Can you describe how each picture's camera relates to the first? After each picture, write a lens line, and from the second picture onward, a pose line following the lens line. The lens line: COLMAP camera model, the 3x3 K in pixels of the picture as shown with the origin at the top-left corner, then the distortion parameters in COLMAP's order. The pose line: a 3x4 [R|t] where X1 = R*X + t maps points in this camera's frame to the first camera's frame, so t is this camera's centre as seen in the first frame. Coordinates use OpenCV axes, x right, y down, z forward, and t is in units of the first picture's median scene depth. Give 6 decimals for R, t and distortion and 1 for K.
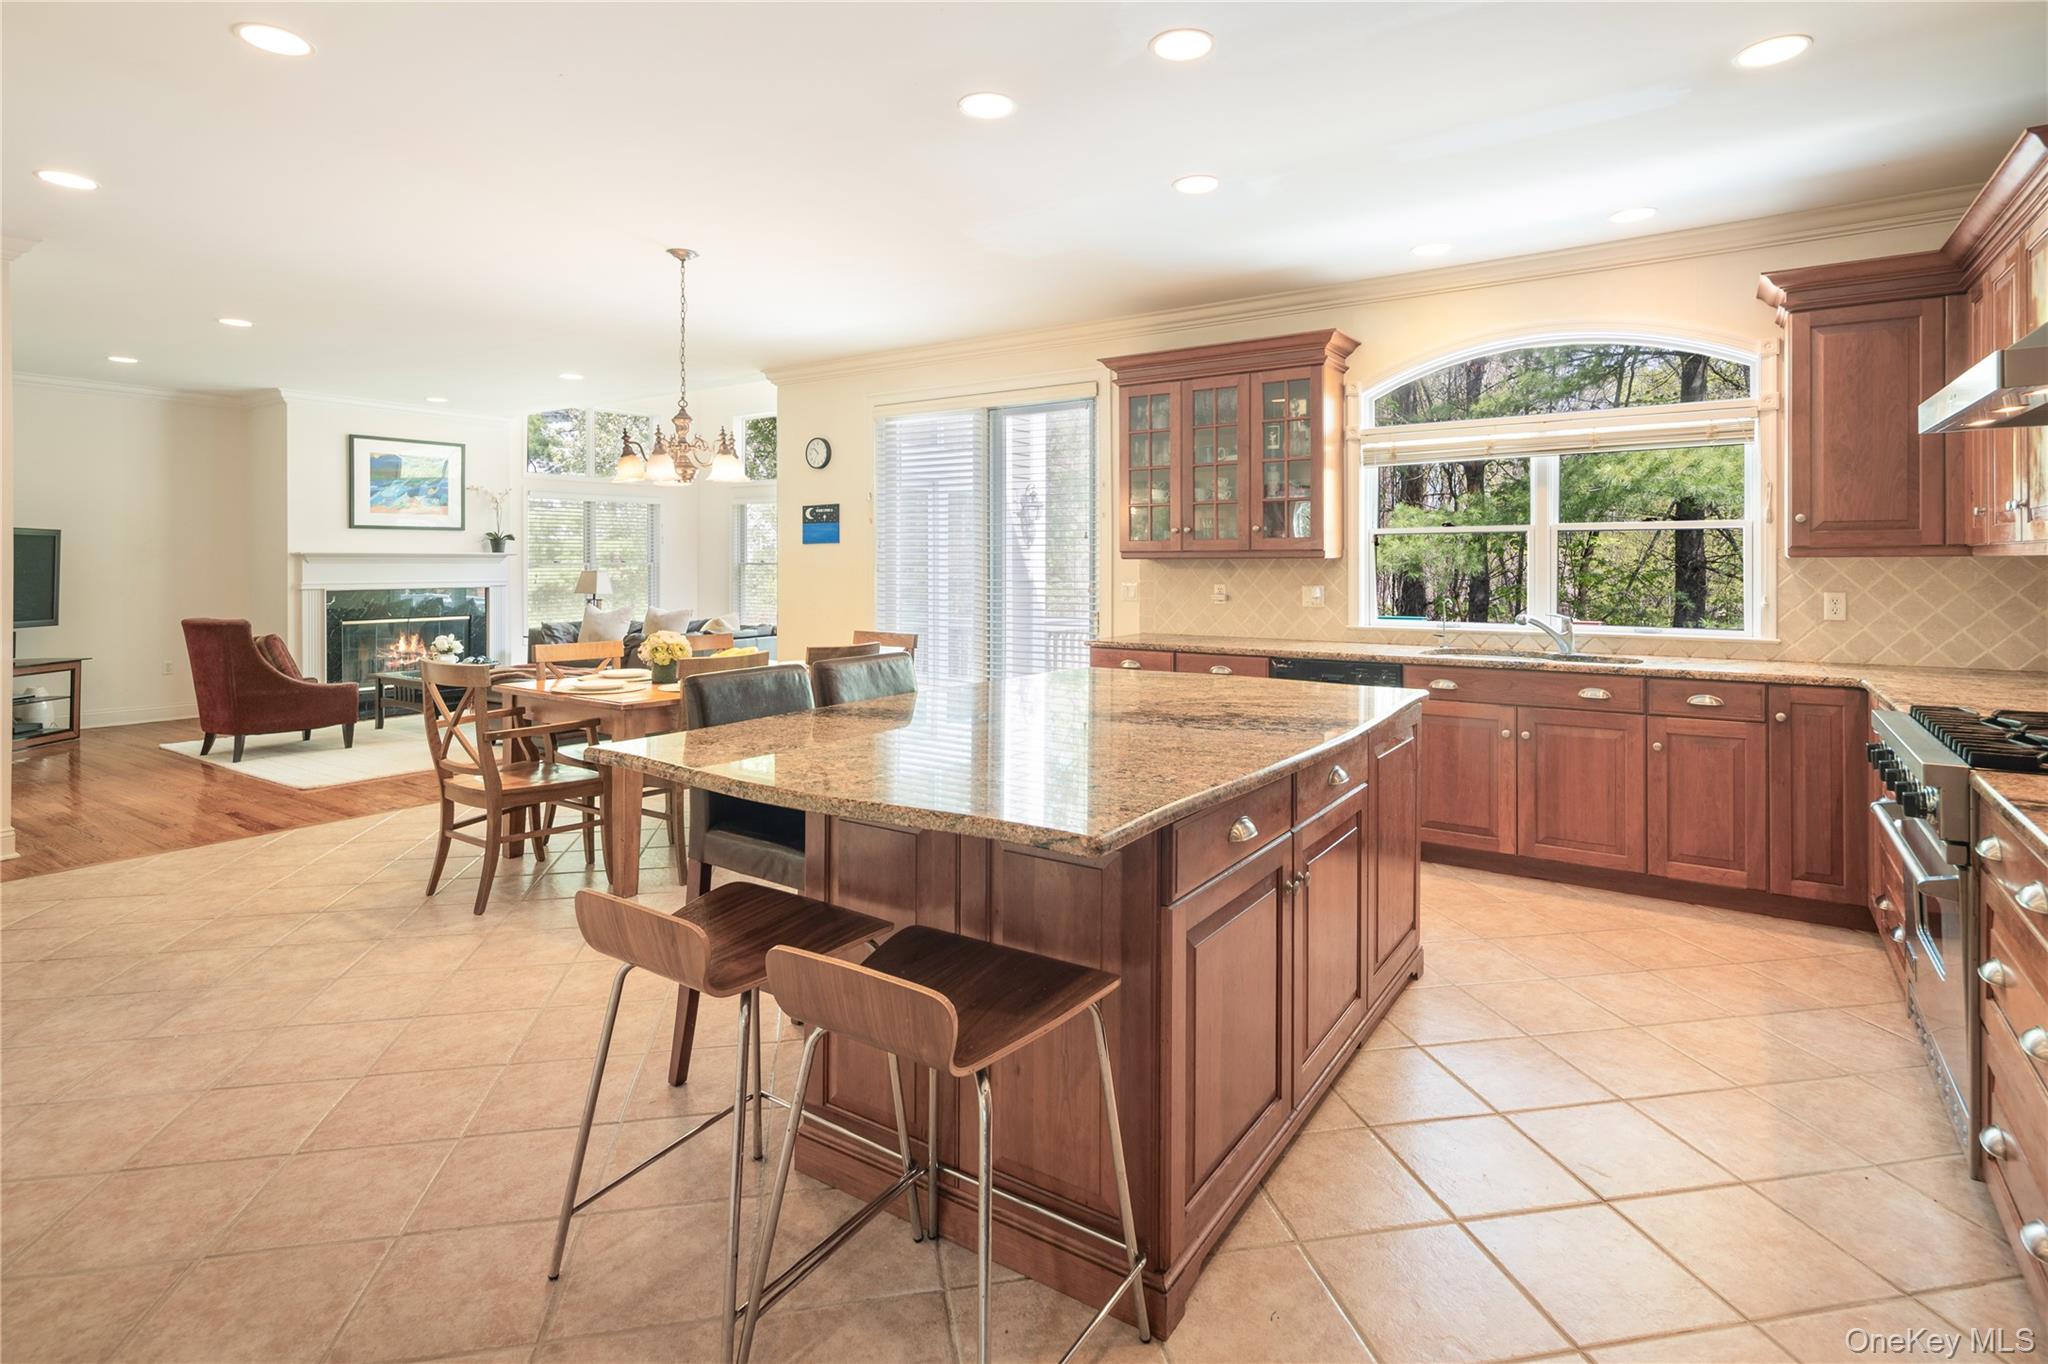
lens RADIAL K [[1020.0, 0, 1034.0], [0, 1020.0, 550.7], [0, 0, 1]] dist [0.001528, -0.002340]
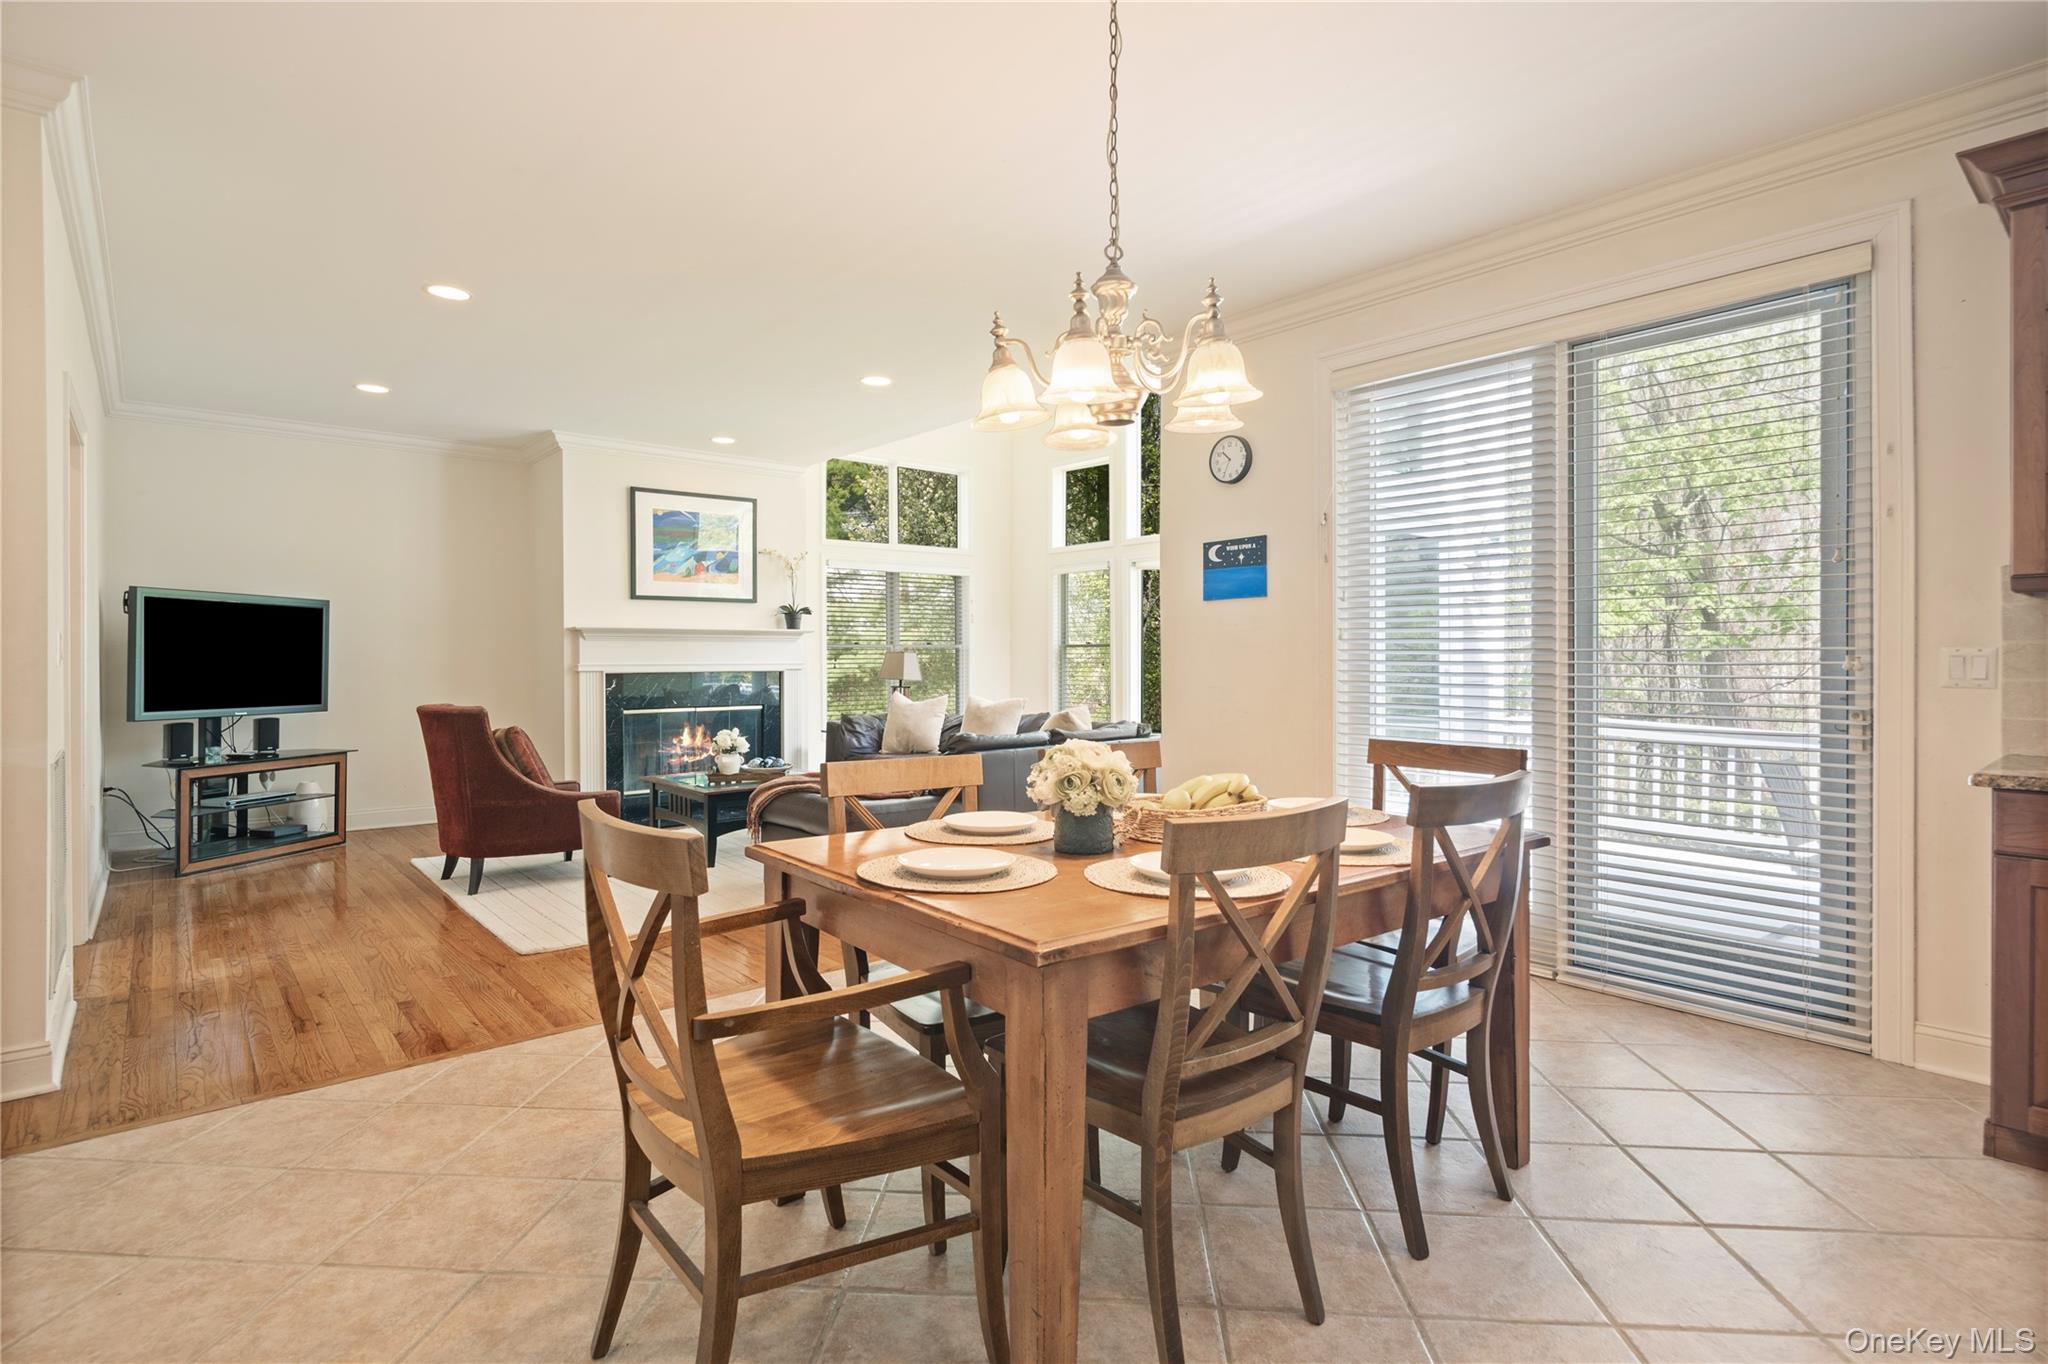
lens RADIAL K [[1004.8, 0, 1019.8], [0, 1004.8, 653.5], [0, 0, 1]] dist [0.001628, 0.000456]
pose [[0.962290, -0.003194, -0.272008, -0.164006], [0.005082, 0.999968, 0.006236, 0.022627], [0.271979, -0.007383, 0.962275, 0.343752]]
